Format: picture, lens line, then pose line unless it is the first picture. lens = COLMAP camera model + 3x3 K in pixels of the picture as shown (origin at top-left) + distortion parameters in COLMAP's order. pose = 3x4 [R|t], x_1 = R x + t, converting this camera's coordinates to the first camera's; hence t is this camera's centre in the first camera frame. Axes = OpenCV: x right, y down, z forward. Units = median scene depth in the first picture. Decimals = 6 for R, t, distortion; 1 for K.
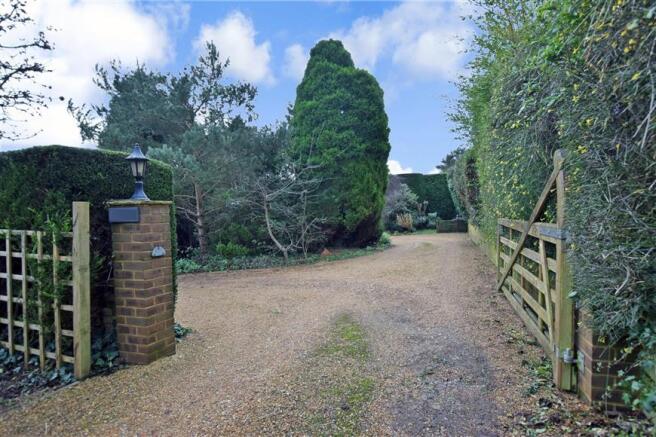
lens RADIAL K [[381.5, 0, 326.6], [0, 381.5, 219.7], [0, 0, 1]] dist [-0.019314, -0.000528]
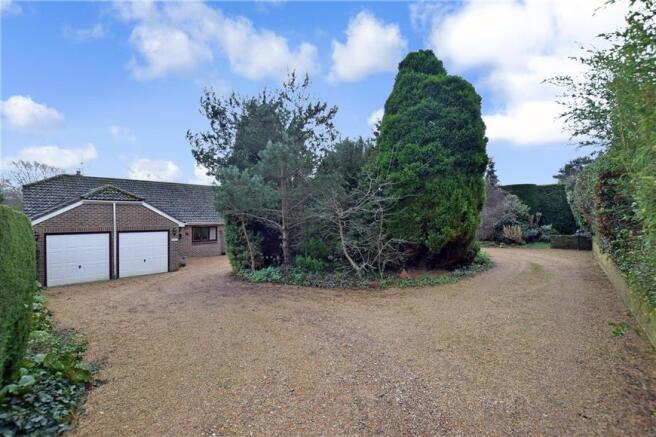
lens RADIAL K [[287.4, 0, 330.1], [0, 287.4, 212.6], [0, 0, 1]] dist [-0.016361, -0.000514]
pose [[0.926621, 0.028200, -0.374938, 0.085340], [-0.035180, 0.999312, -0.011781, -0.048601], [0.374348, 0.024106, 0.926975, 0.268810]]
